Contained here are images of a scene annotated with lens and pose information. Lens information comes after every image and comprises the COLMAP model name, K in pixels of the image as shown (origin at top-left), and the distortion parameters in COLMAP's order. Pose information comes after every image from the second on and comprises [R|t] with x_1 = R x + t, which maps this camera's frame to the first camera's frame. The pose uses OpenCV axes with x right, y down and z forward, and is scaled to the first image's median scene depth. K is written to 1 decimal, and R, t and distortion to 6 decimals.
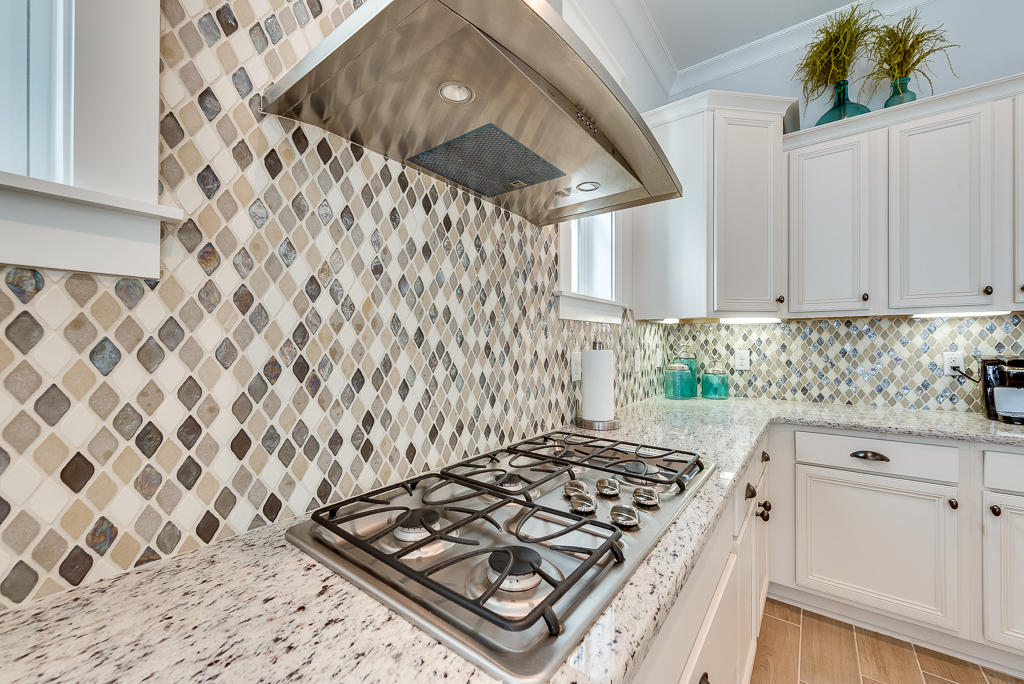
lens RADIAL K [[409.5, 0, 498.4], [0, 409.5, 344.1], [0, 0, 1]] dist [-0.001279, 0.000291]
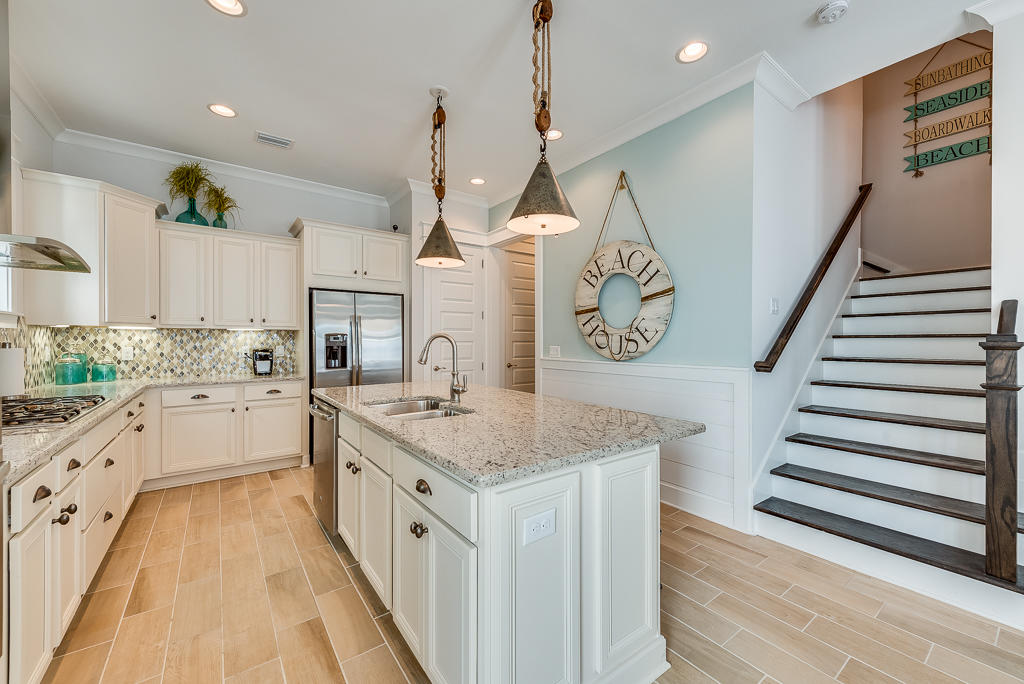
lens RADIAL K [[399.7, 0, 511.0], [0, 399.7, 342.6], [0, 0, 1]] dist [0.004165, -0.000121]
pose [[0.270649, -0.004549, 0.962667, -0.469139], [-0.002376, 0.999983, 0.005394, -0.013309], [-0.962675, -0.003747, 0.270634, -0.803655]]
